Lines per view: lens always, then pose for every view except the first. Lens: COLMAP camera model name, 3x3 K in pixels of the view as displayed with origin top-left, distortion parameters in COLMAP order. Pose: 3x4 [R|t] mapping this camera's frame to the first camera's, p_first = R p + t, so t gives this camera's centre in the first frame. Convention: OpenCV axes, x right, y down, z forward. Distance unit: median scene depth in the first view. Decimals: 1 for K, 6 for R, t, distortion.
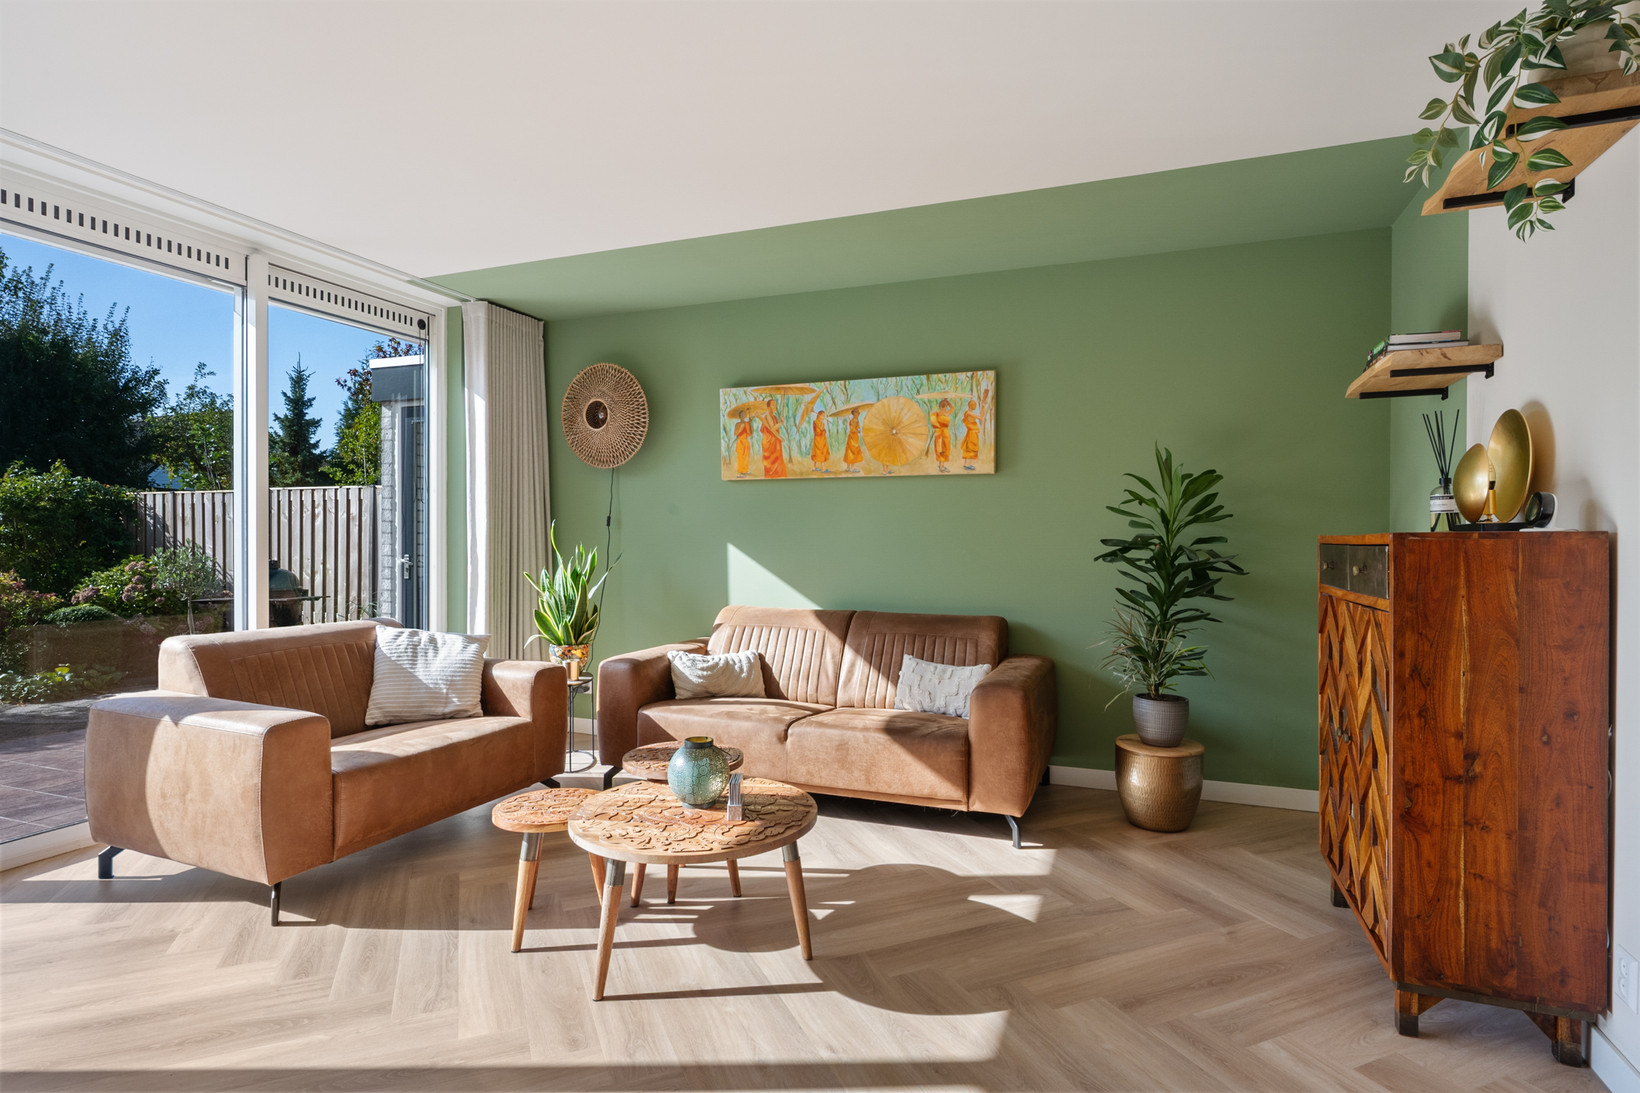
lens RADIAL K [[834.1, 0, 824.4], [0, 834.1, 546.4], [0, 0, 1]] dist [-0.001377, -0.000638]
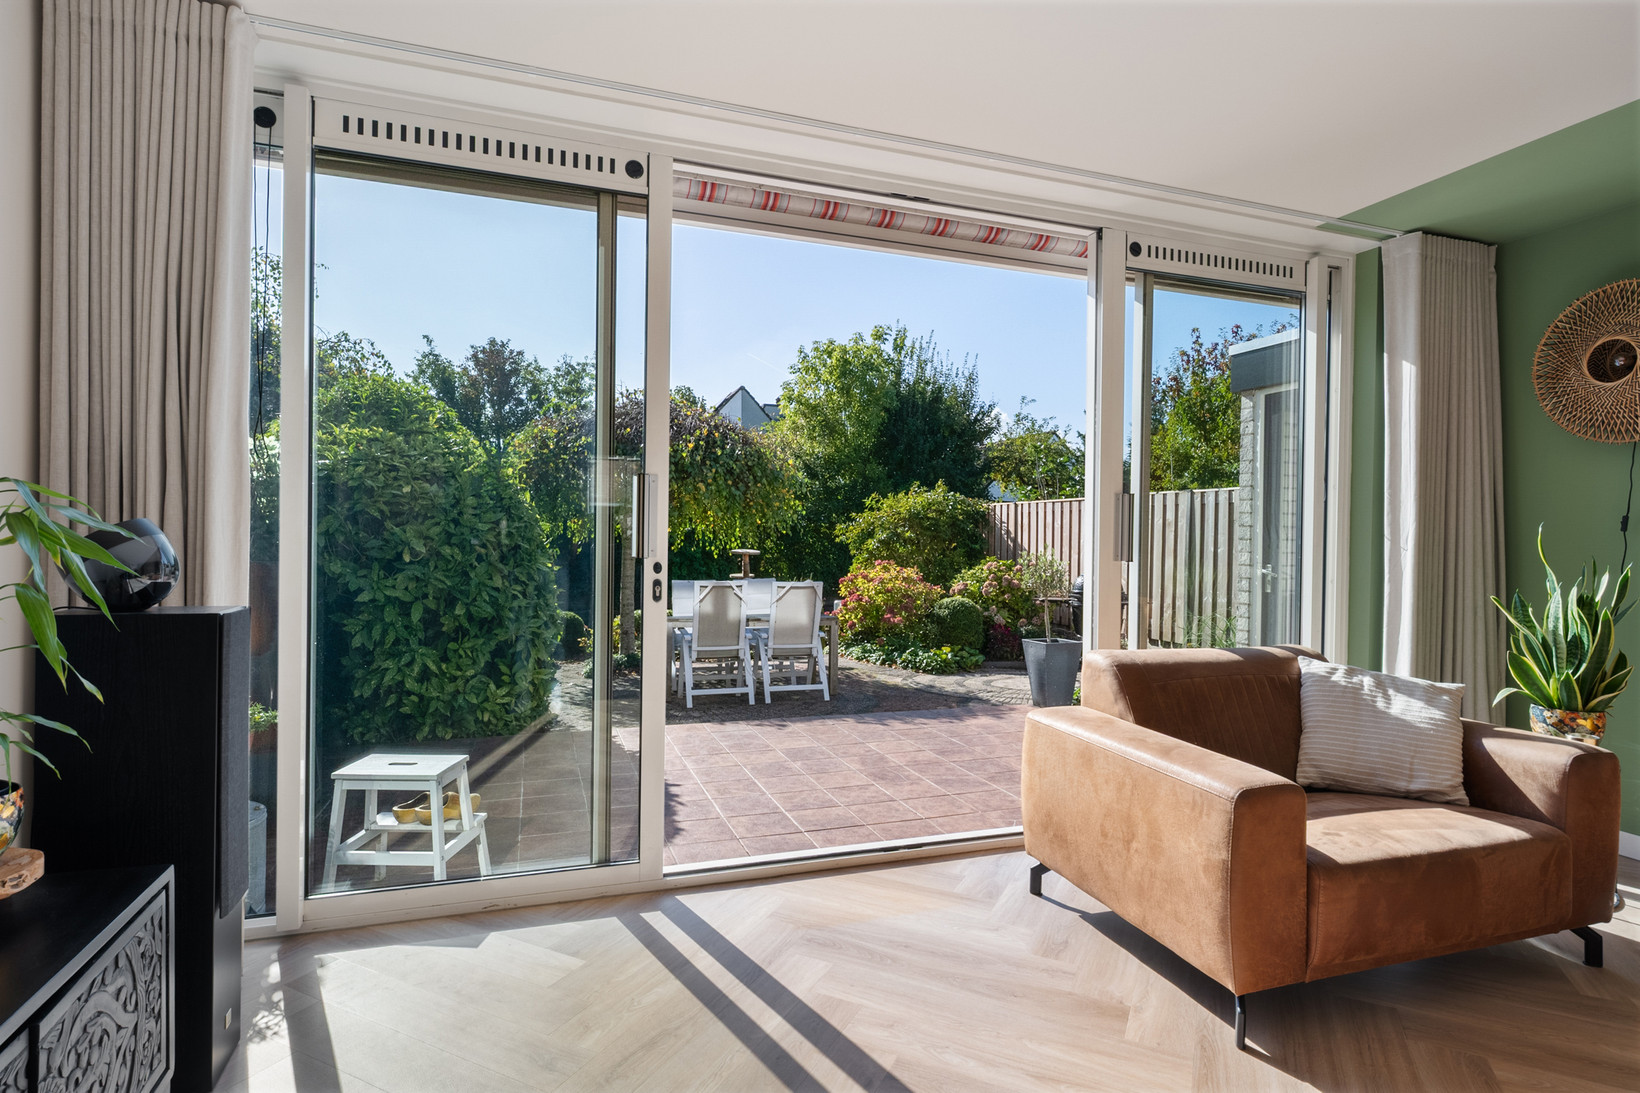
lens RADIAL K [[834.1, 0, 824.4], [0, 834.1, 546.4], [0, 0, 1]] dist [-0.001377, -0.000638]
pose [[0.651413, 0.012721, -0.758617, -0.200958], [-0.018549, 0.999828, 0.000838, -0.001574], [0.758497, 0.013526, 0.651536, 0.121260]]
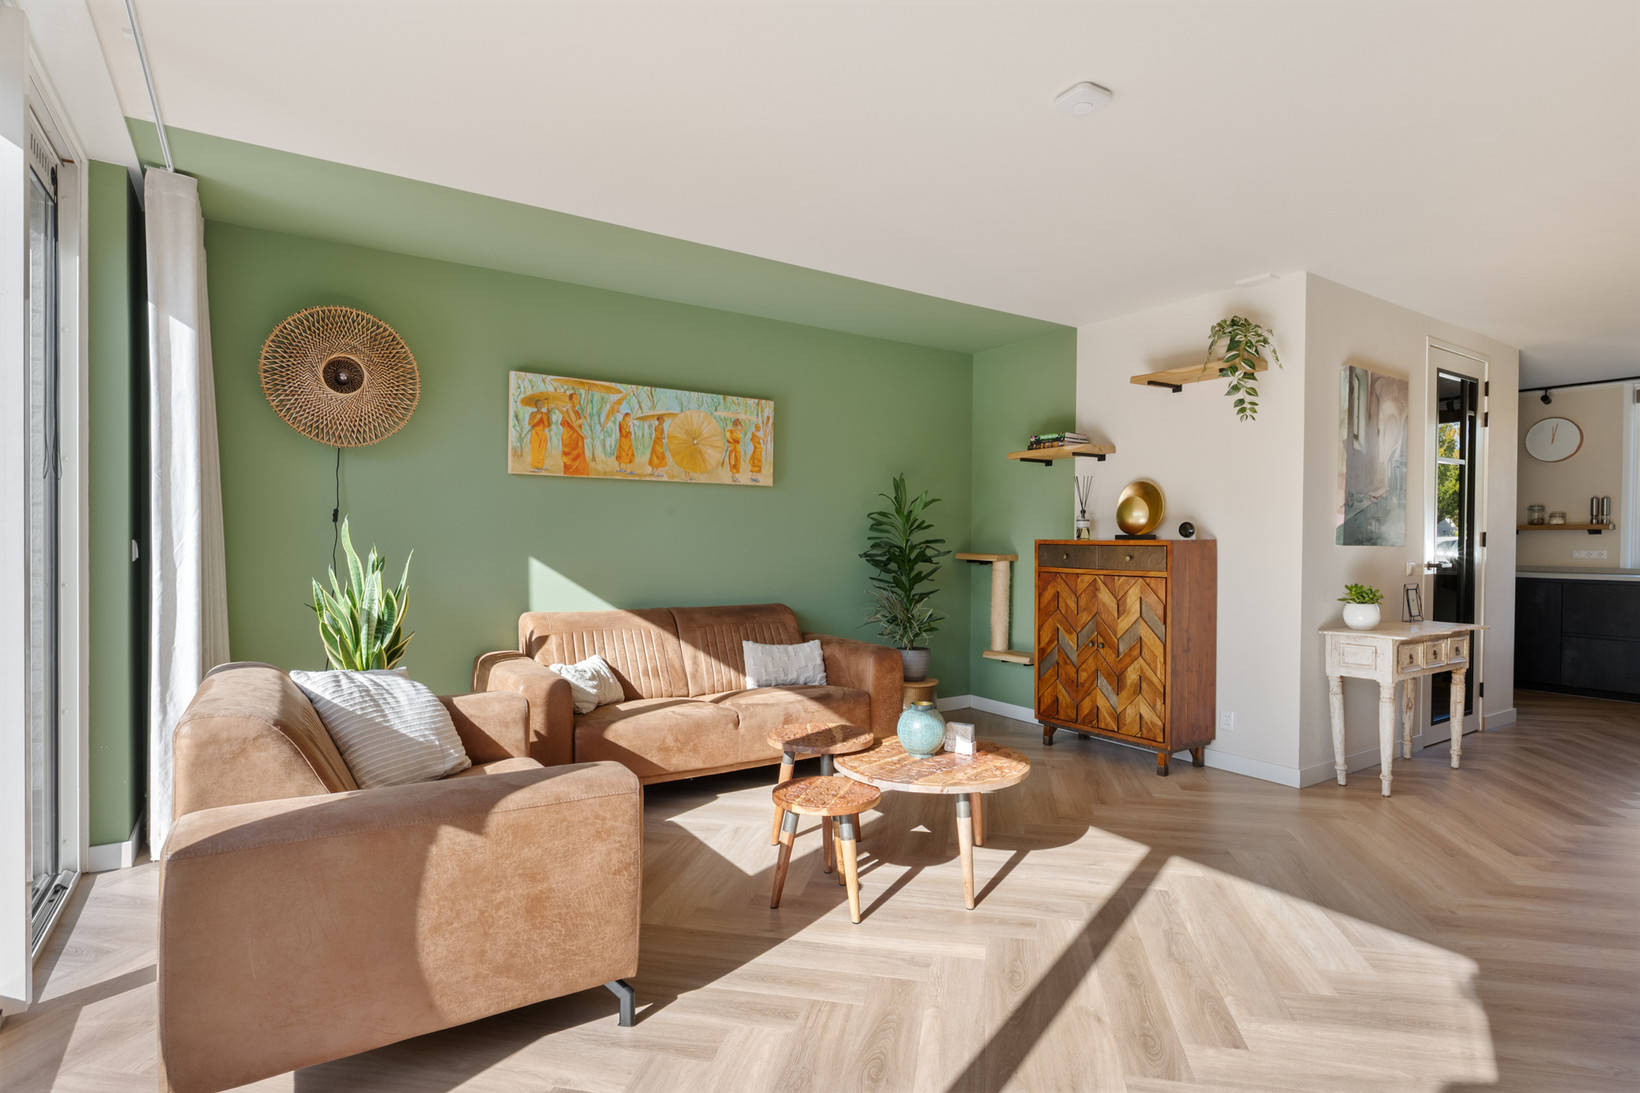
lens RADIAL K [[841.2, 0, 820.0], [0, 841.2, 546.5], [0, 0, 1]] dist [-0.000617, 0.000517]
pose [[0.571339, -0.006114, 0.820692, -0.737905], [0.001594, 0.999979, 0.006340, -0.007201], [-0.820713, -0.002314, 0.571336, 0.236646]]
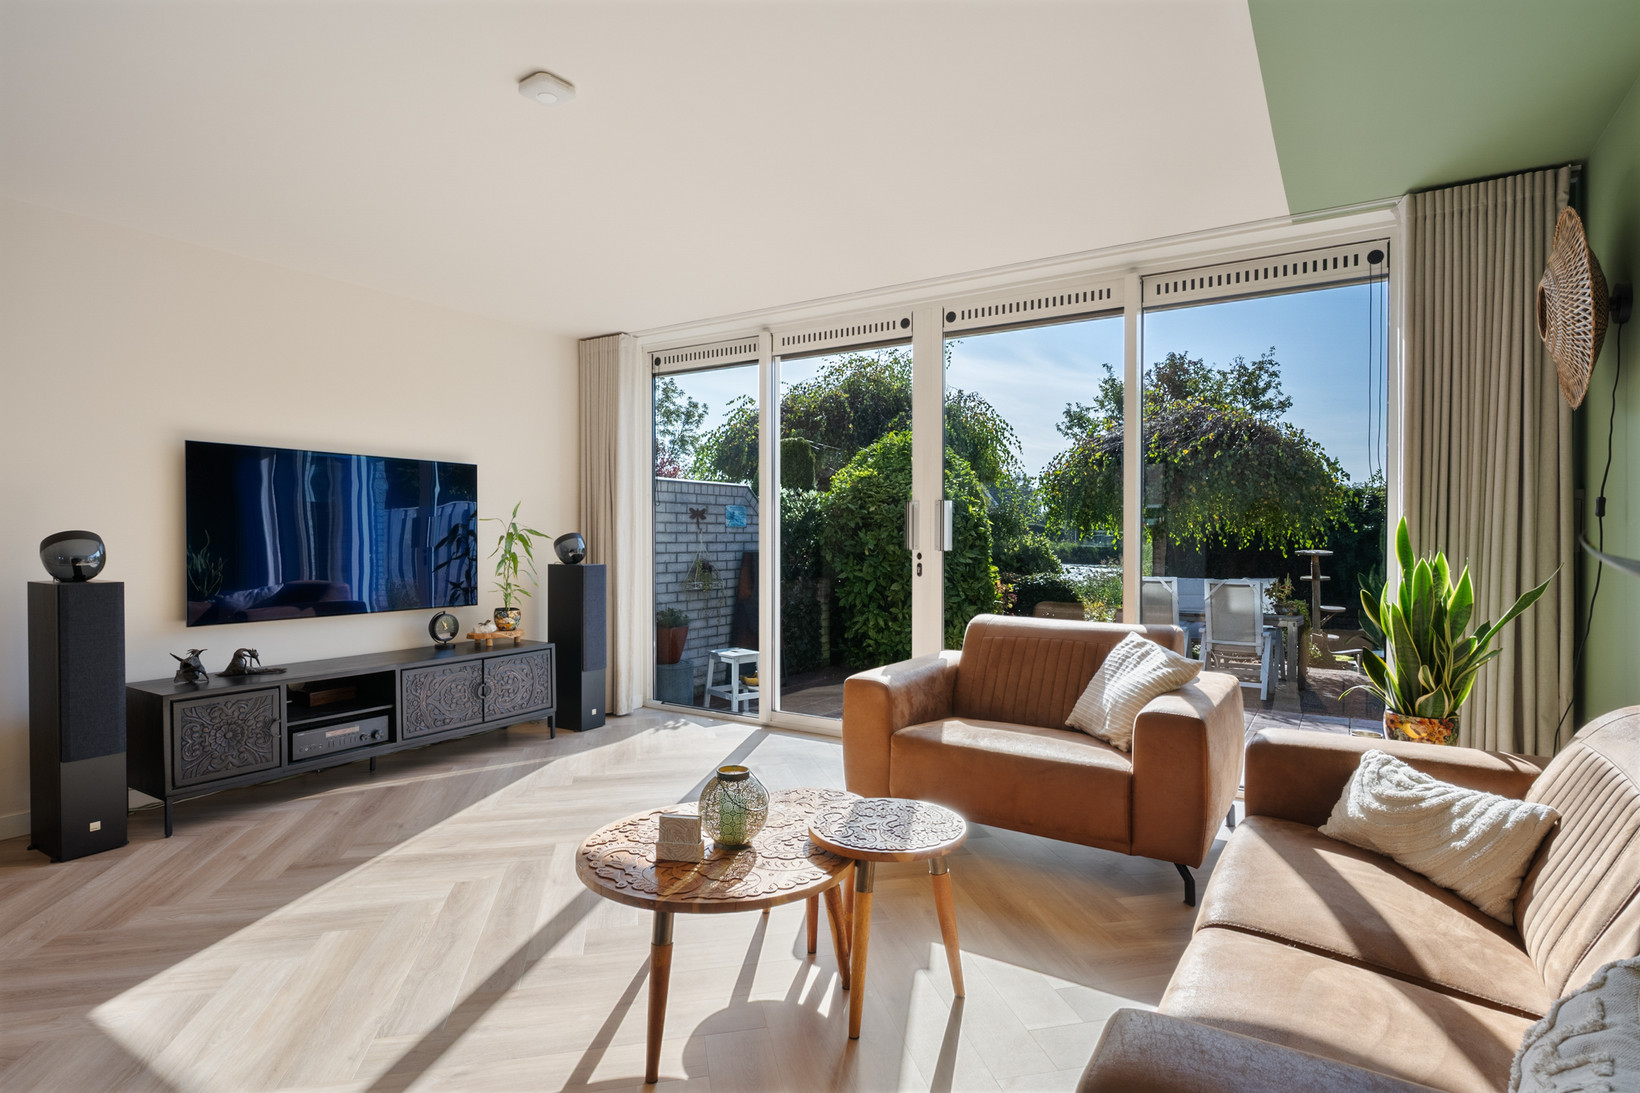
lens RADIAL K [[834.1, 0, 824.4], [0, 834.1, 546.4], [0, 0, 1]] dist [-0.001377, -0.000638]
pose [[-0.190701, 0.008713, -0.981610, 0.395962], [-0.012239, 0.999862, 0.011253, -0.006820], [0.981572, 0.014160, -0.190568, 0.729176]]
